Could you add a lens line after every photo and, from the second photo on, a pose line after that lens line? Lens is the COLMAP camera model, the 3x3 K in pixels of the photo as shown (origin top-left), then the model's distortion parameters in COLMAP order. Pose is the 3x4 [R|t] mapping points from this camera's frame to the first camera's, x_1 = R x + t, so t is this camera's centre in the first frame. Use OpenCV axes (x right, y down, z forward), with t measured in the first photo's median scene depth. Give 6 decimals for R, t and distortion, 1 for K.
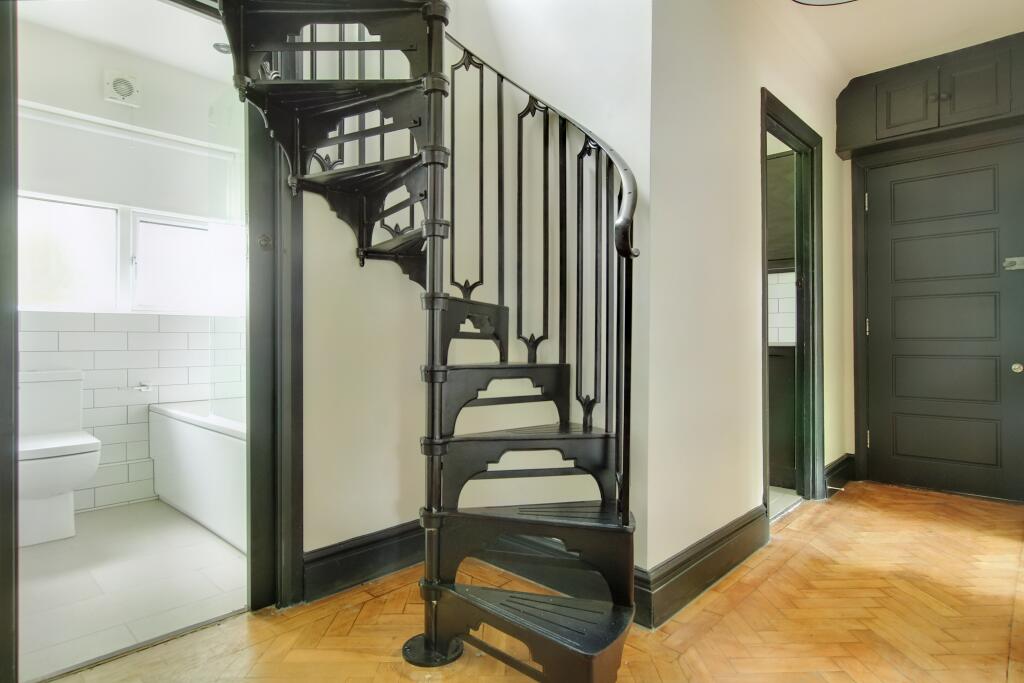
lens RADIAL K [[560.5, 0, 512.0], [0, 560.5, 341.5], [0, 0, 1]] dist [-0.002640, -0.000539]
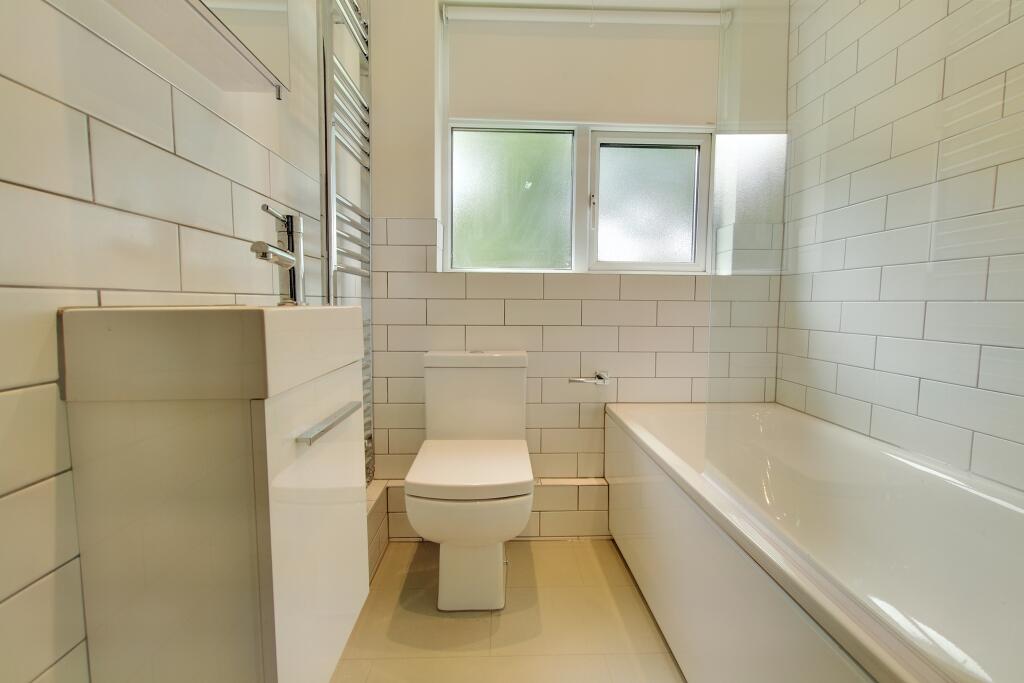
lens RADIAL K [[488.1, 0, 516.7], [0, 488.1, 362.0], [0, 0, 1]] dist [-0.000174, -0.001209]
pose [[0.721538, 0.068495, -0.688979, -0.312220], [-0.002875, 0.995382, 0.095945, 0.001659], [0.692369, -0.067247, 0.718403, 0.489159]]
